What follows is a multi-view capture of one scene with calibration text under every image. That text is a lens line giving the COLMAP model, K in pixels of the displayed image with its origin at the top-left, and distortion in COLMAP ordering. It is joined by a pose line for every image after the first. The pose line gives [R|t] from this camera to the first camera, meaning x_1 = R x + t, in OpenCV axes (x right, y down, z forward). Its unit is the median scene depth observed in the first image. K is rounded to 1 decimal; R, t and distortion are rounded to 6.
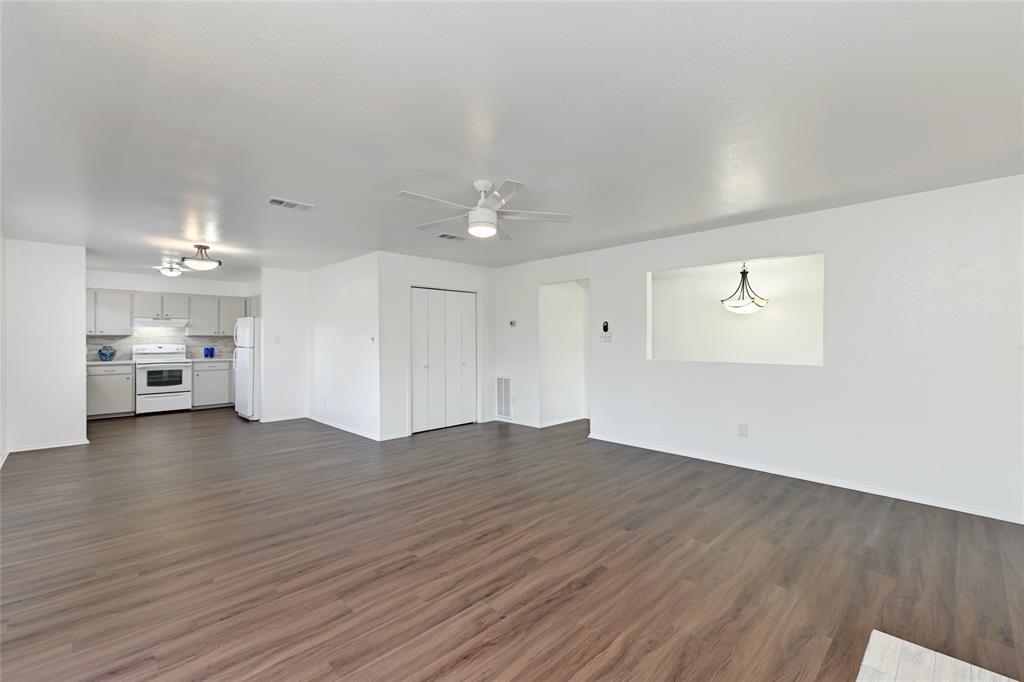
lens RADIAL K [[434.1, 0, 507.4], [0, 434.1, 339.7], [0, 0, 1]] dist [0.008506, -0.000903]
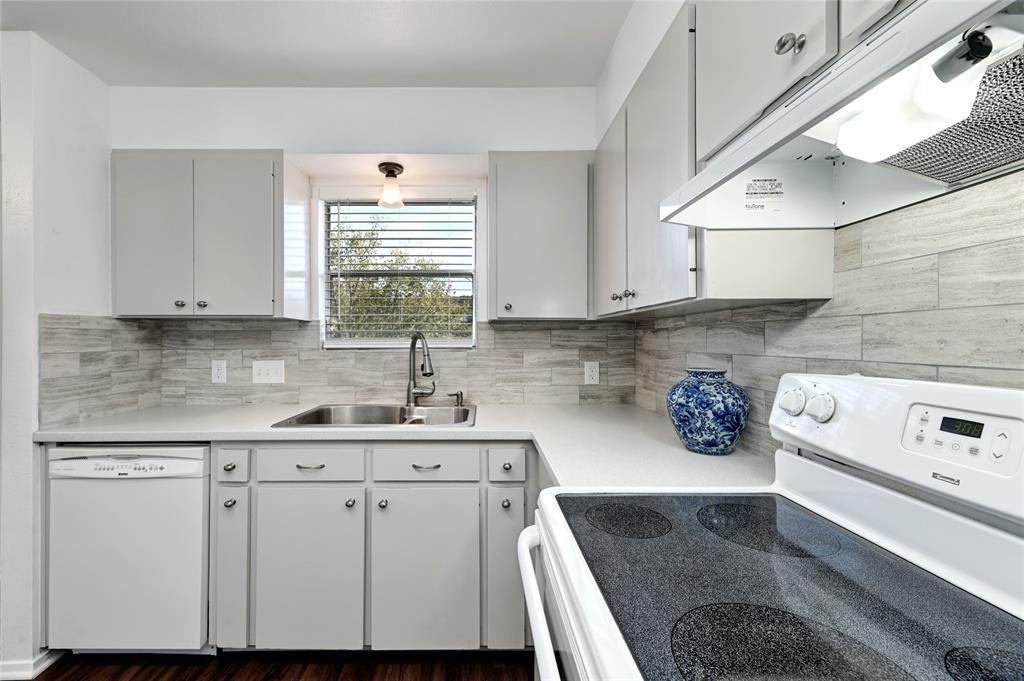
lens RADIAL K [[414.1, 0, 503.0], [0, 414.1, 341.2], [0, 0, 1]] dist [0.002323, -0.000724]
pose [[-0.696619, -0.001064, -0.717440, -0.848350], [-0.003046, 0.999994, 0.001474, 0.003312], [0.717435, 0.003212, -0.696619, 1.226486]]
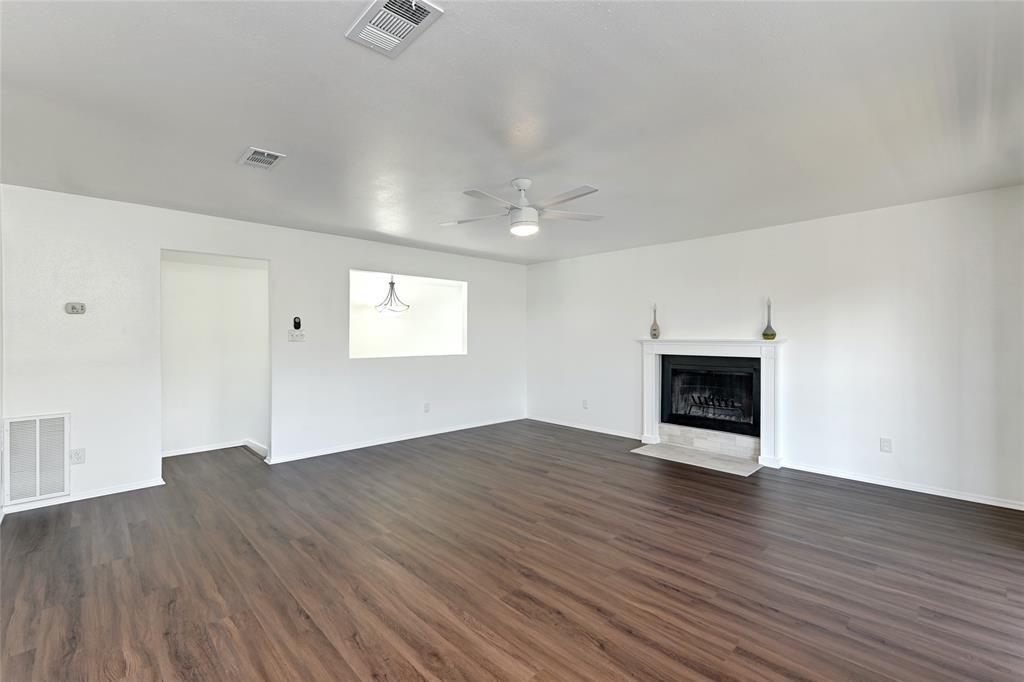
lens RADIAL K [[446.6, 0, 504.1], [0, 446.6, 334.3], [0, 0, 1]] dist [0.010079, -0.004715]
pose [[0.024628, 0.005381, 0.999682, -0.519890], [0.002748, 0.999981, -0.005450, -0.002269], [-0.999693, 0.002881, 0.024613, 0.485412]]
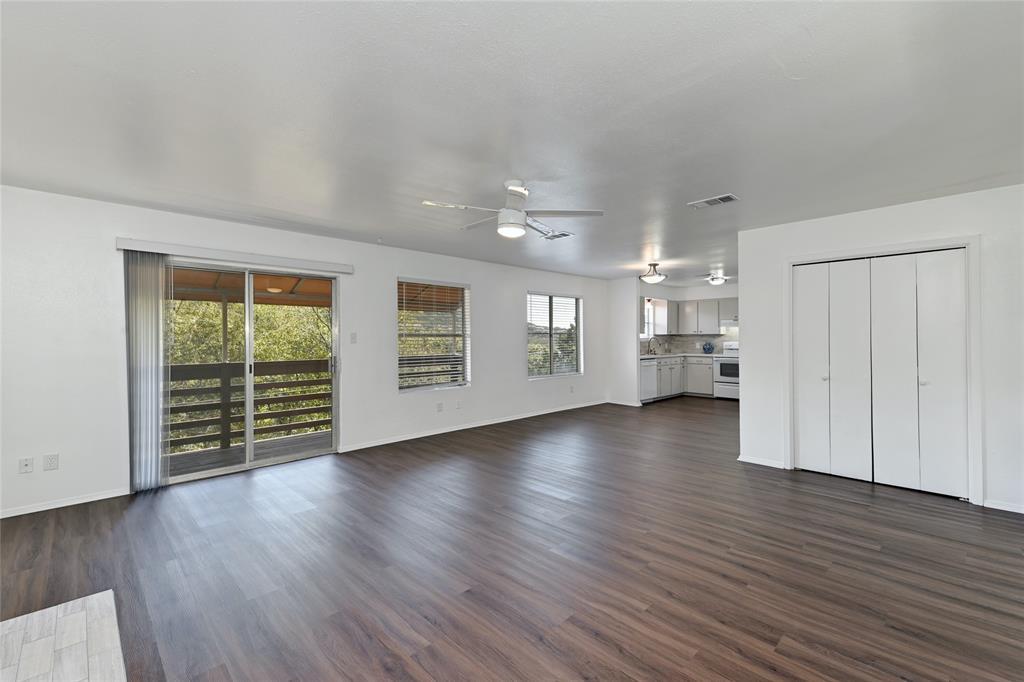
lens RADIAL K [[446.6, 0, 522.0], [0, 446.6, 342.0], [0, 0, 1]] dist [0.010079, -0.004715]
pose [[0.027860, 0.011322, -0.999548, 0.464498], [0.002457, 0.999932, 0.011395, -0.003930], [0.999609, -0.002773, 0.027831, 0.472713]]
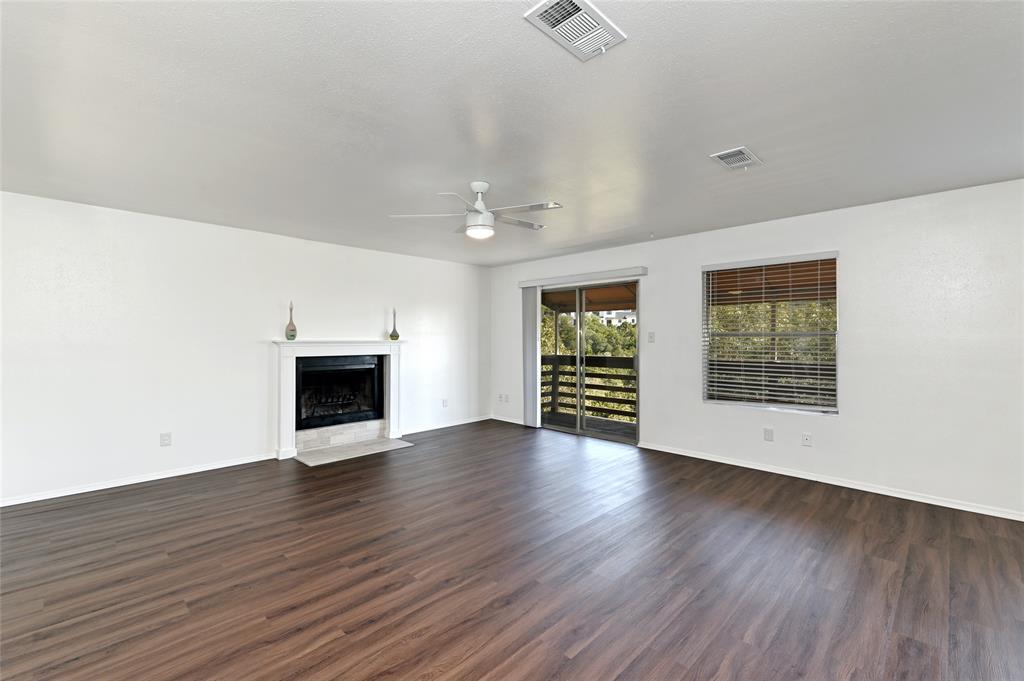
lens RADIAL K [[446.6, 0, 507.6], [0, 446.6, 357.8], [0, 0, 1]] dist [0.010079, -0.004715]
pose [[-0.999893, -0.000530, -0.014628, -0.049508], [-0.001240, 0.998820, 0.048542, -0.005446], [0.014585, 0.048555, -0.998714, 0.970622]]
